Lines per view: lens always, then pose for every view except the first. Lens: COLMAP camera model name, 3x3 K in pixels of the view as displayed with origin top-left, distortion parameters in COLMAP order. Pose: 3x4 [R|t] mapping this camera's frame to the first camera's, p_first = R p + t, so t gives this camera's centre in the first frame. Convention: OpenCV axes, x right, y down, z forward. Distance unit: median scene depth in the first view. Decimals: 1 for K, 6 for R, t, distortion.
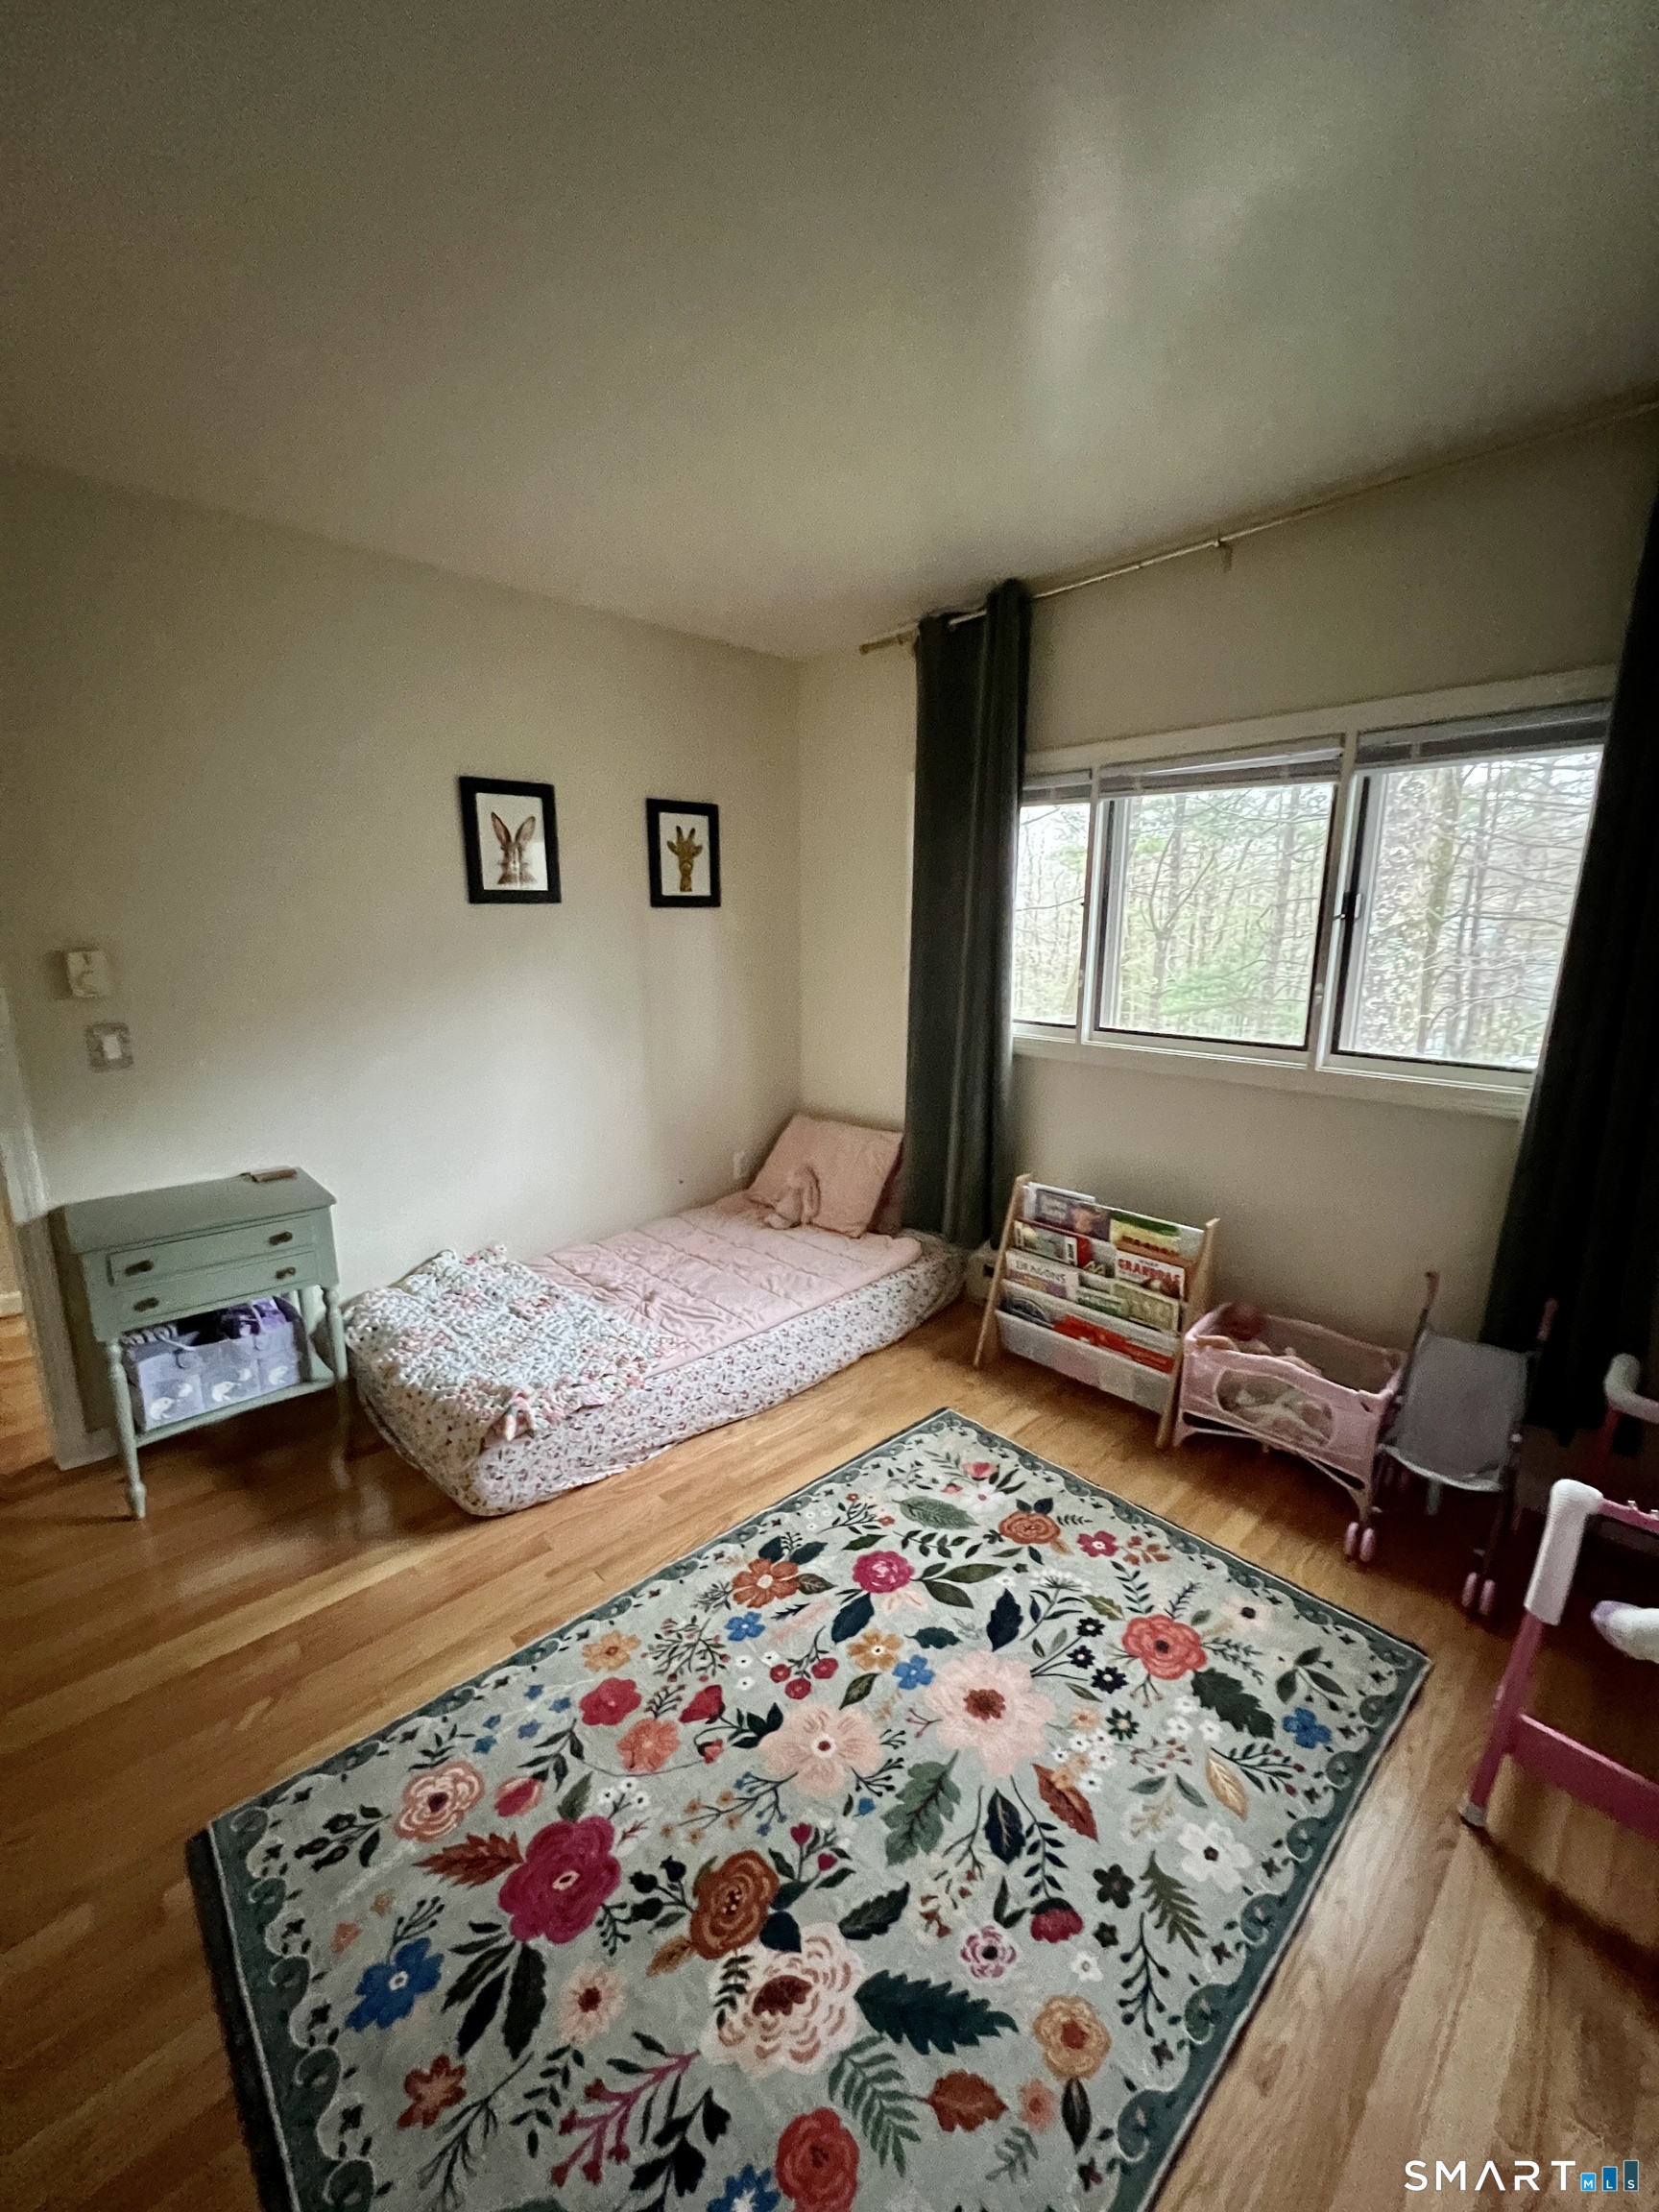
lens RADIAL K [[886.3, 0, 826.6], [0, 886.3, 1112.8], [0, 0, 1]] dist [-0.000998, -0.000029]
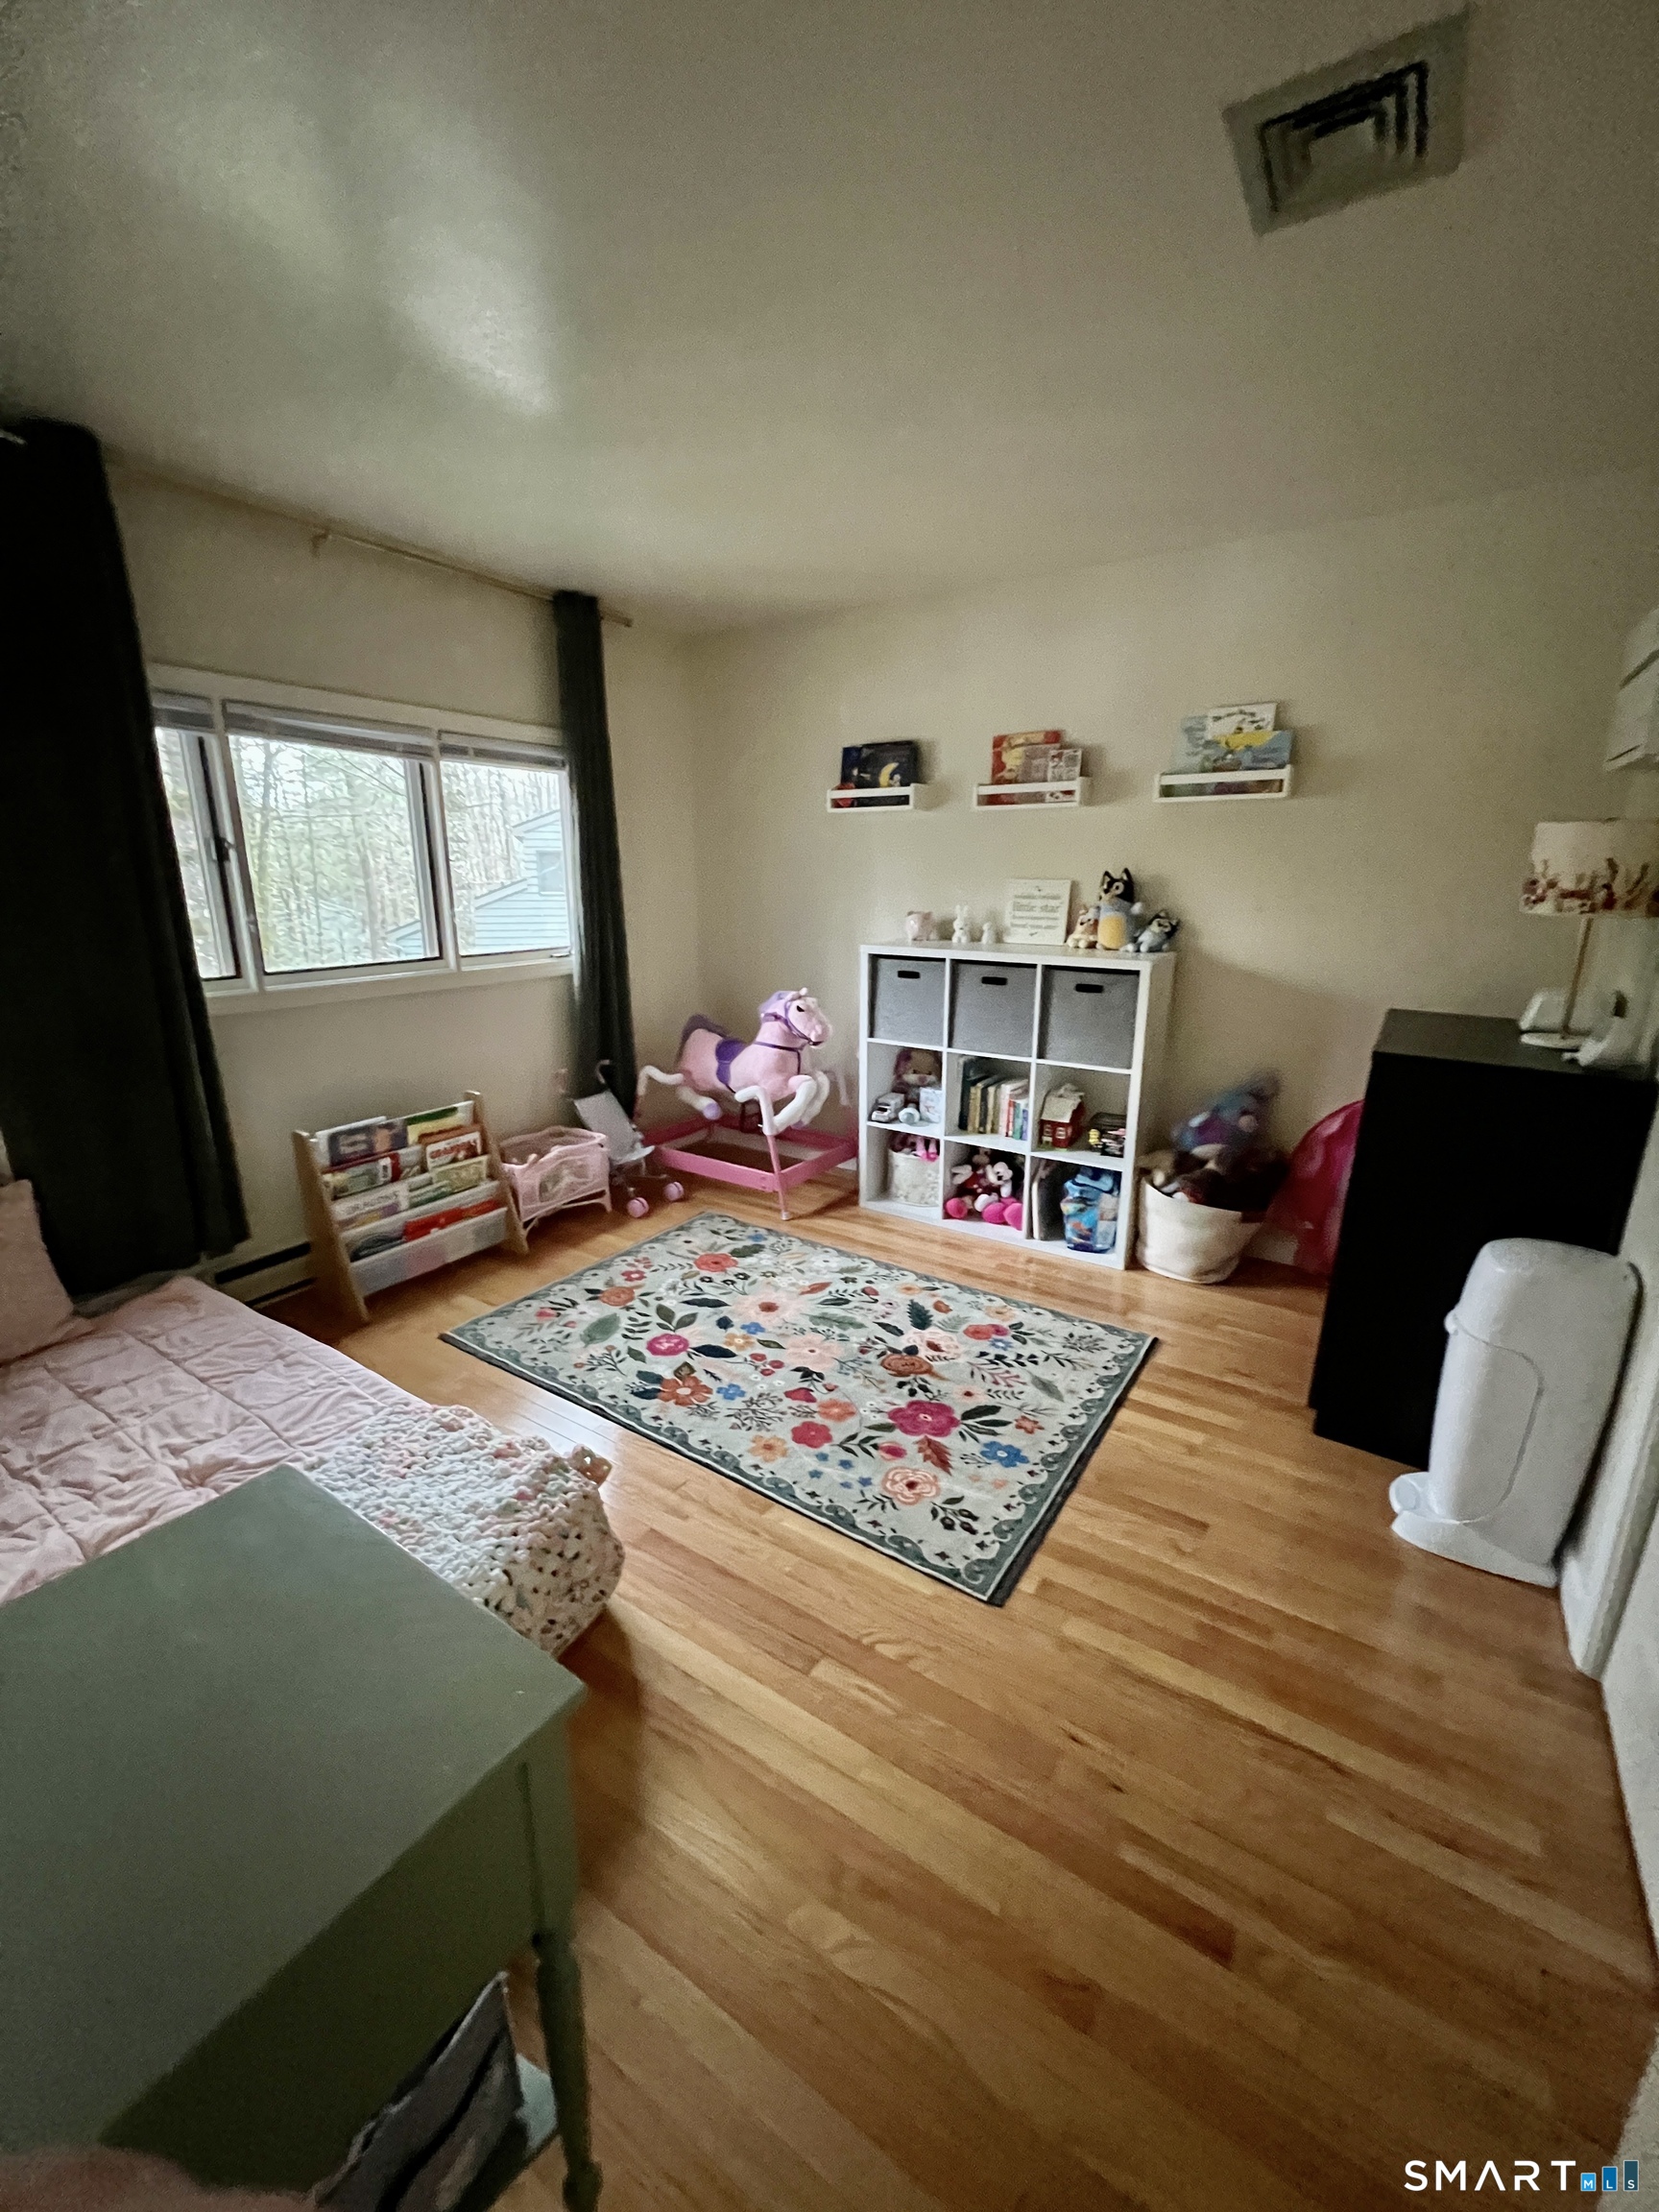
lens RADIAL K [[886.3, 0, 828.1], [0, 886.3, 1111.4], [0, 0, 1]] dist [-0.000998, -0.000029]
pose [[-0.234865, -0.255947, 0.937726, -1.437627], [0.206659, 0.929507, 0.305464, -0.222163], [-0.949805, 0.265533, -0.165415, 1.087053]]
